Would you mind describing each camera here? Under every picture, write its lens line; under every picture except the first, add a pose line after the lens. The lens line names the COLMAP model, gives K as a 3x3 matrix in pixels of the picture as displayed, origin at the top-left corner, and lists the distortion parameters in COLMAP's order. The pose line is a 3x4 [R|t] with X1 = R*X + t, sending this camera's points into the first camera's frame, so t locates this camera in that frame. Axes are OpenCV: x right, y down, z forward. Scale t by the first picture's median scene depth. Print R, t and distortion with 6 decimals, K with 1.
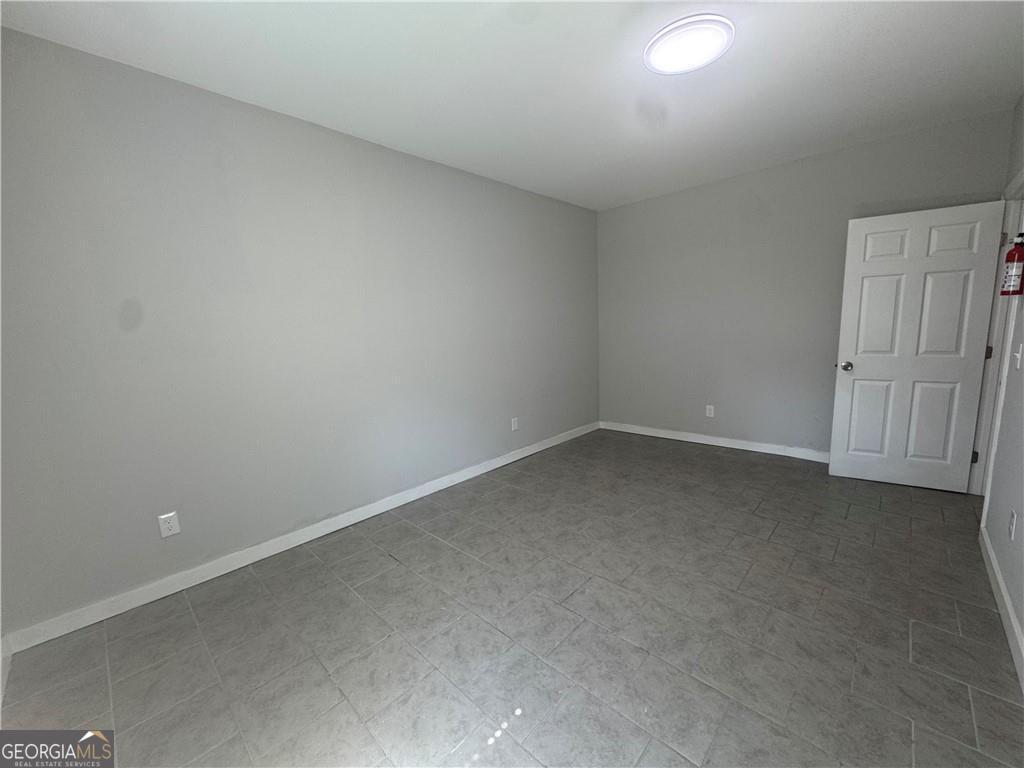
lens RADIAL K [[409.2, 0, 512.5], [0, 409.2, 385.1], [0, 0, 1]] dist [-0.000137, -0.000660]
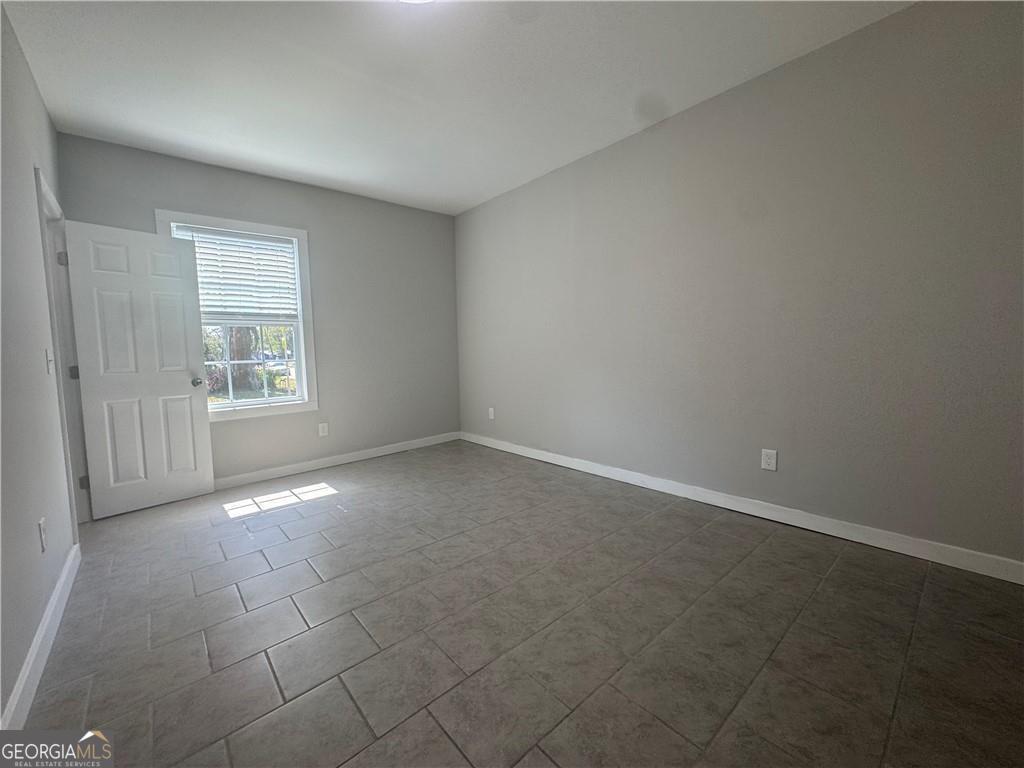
lens RADIAL K [[409.2, 0, 512.2], [0, 409.2, 380.1], [0, 0, 1]] dist [-0.000137, -0.000660]
pose [[-0.081671, 0.112979, -0.990235, 0.881005], [-0.121242, 0.985049, 0.122387, -0.070505], [0.989257, 0.130053, -0.066752, 0.899118]]
